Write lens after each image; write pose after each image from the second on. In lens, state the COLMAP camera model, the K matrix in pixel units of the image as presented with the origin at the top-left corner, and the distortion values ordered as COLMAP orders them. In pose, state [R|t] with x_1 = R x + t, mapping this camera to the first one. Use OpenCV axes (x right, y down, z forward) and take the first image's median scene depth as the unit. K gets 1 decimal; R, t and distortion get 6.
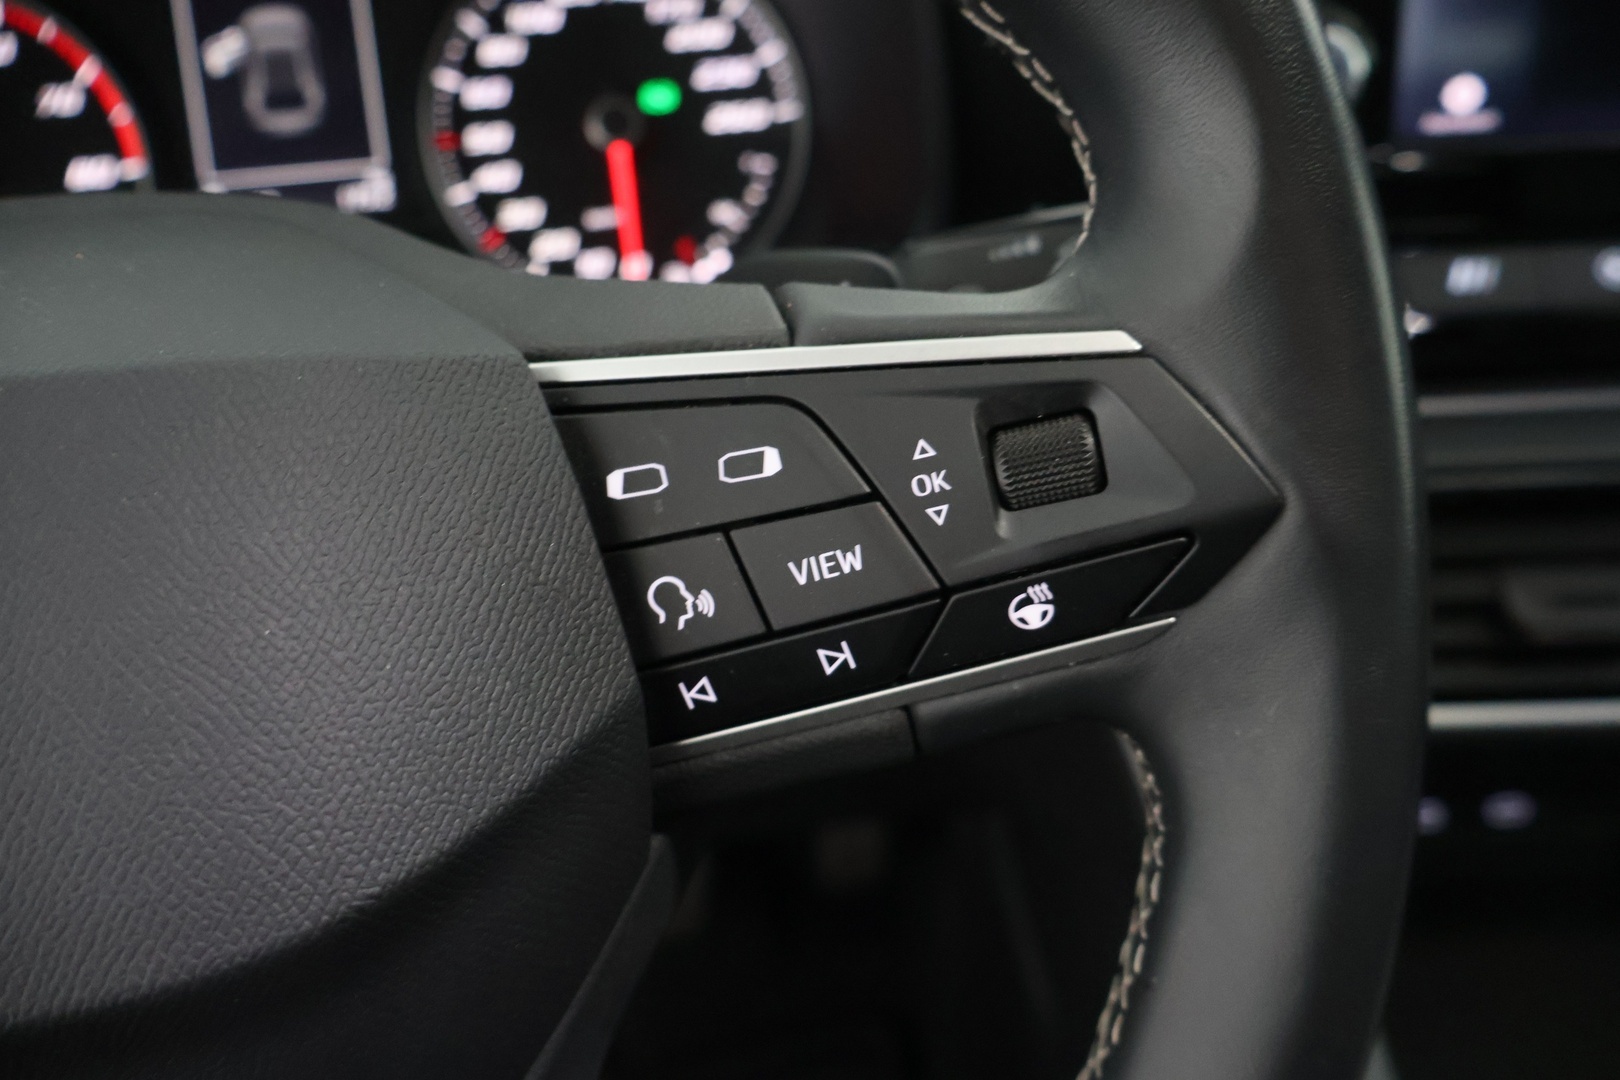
lens RADIAL K [[1350.1, 0, 806.3], [0, 1350.1, 545.1], [0, 0, 1]] dist [-0.012271, 0.016862]
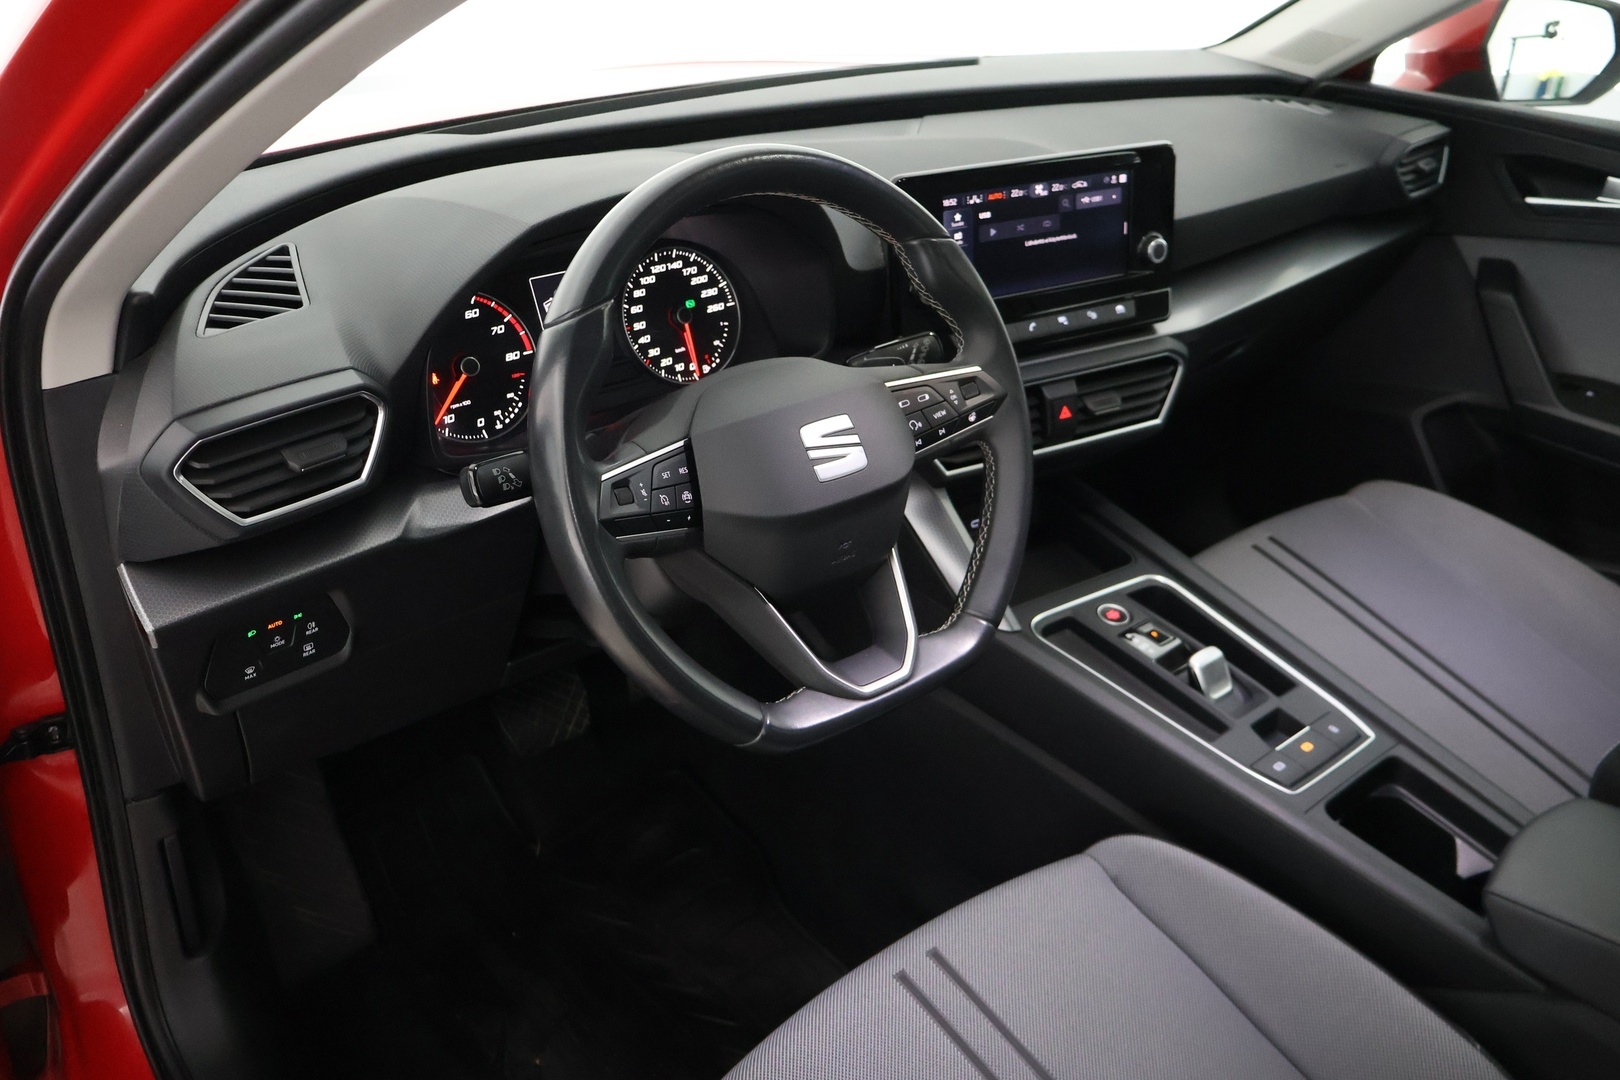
lens RADIAL K [[1350.1, 0, 809.5], [0, 1350.1, 543.6], [0, 0, 1]] dist [-0.012271, 0.016862]
pose [[0.853802, -0.185751, 0.486331, -2.182659], [0.202866, 0.979045, 0.017789, 0.233720], [-0.479445, 0.083472, 0.873593, -2.402358]]
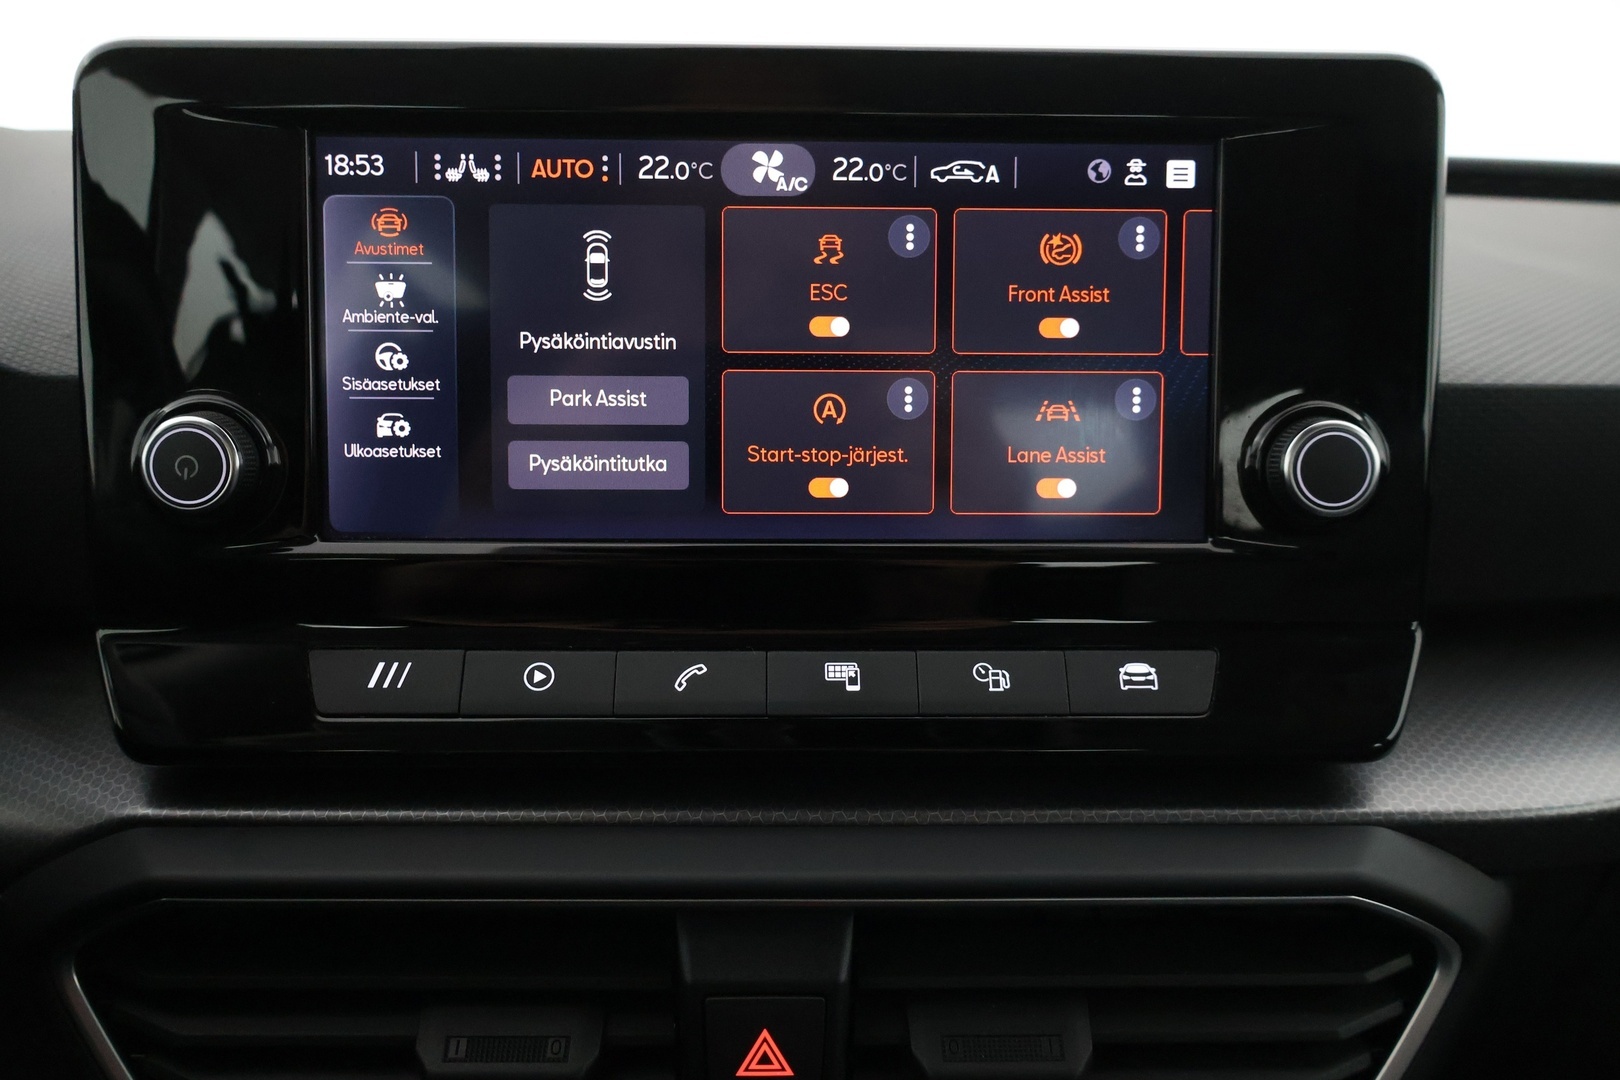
lens RADIAL K [[1350.1, 0, 803.6], [0, 1350.1, 544.9], [0, 0, 1]] dist [-0.012271, 0.016862]
pose [[0.996940, 0.056565, 0.053958, 0.920740], [-0.037929, 0.953549, -0.298839, -0.021130], [-0.068355, 0.295878, 0.952777, 0.071913]]
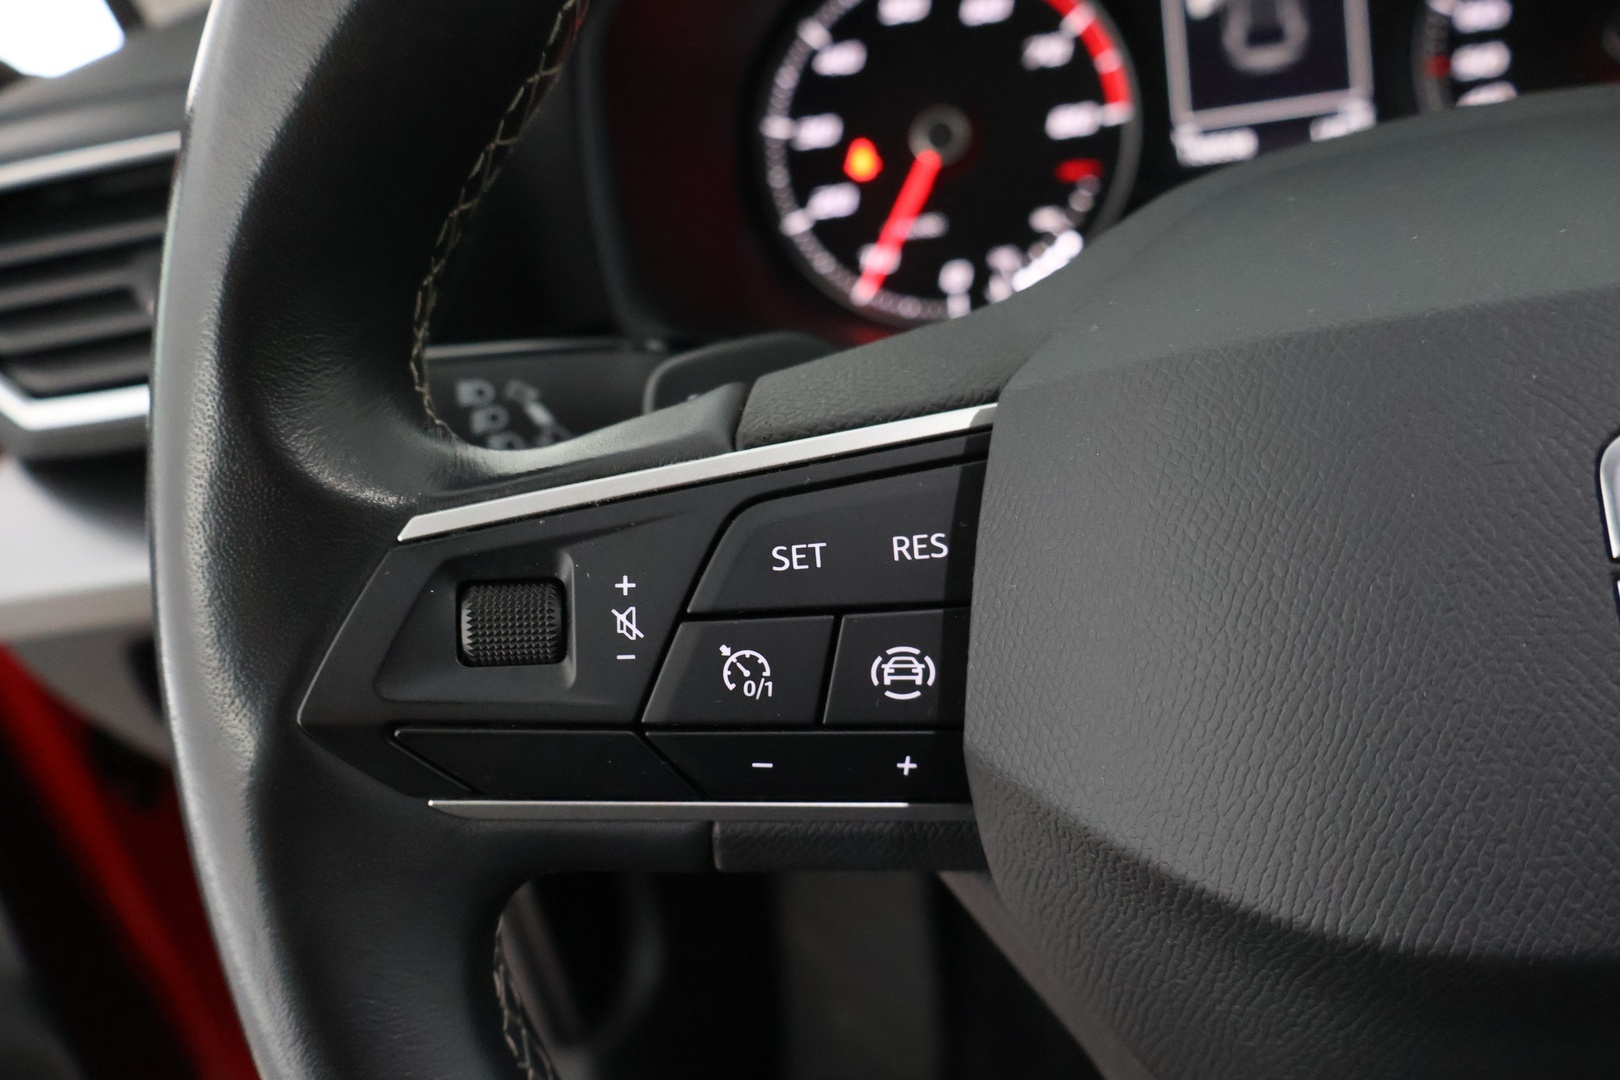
lens RADIAL K [[1365.1, 0, 806.7], [0, 1365.1, 540.4], [0, 0, 1]] dist [0.007467, 0.012365]
pose [[0.960104, 0.031627, -0.277850, -0.677667], [-0.027692, 0.999453, 0.018074, 0.051615], [0.278269, -0.009658, 0.960455, -0.105386]]
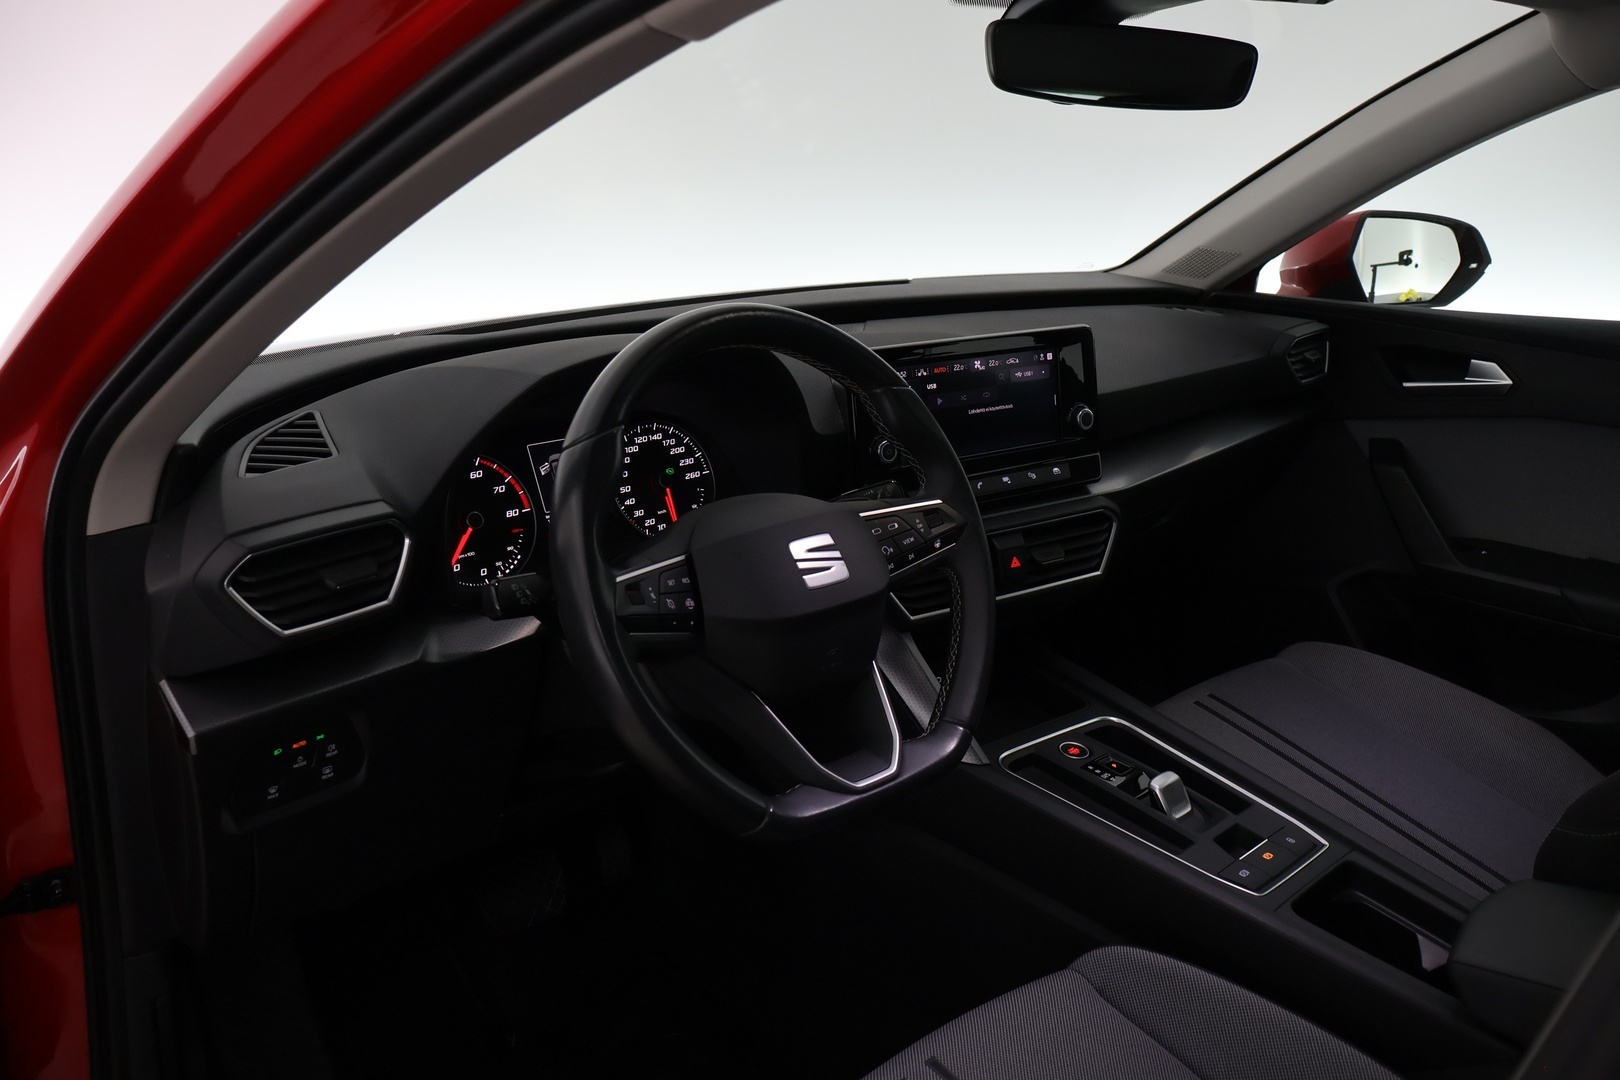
lens RADIAL K [[1350.1, 0, 802.3], [0, 1350.1, 530.2], [0, 0, 1]] dist [-0.012271, 0.016862]
pose [[0.822753, -0.107945, 0.558056, -2.565002], [0.244024, 0.953798, -0.175276, 0.639708], [-0.513352, 0.280388, 0.811081, -2.537536]]
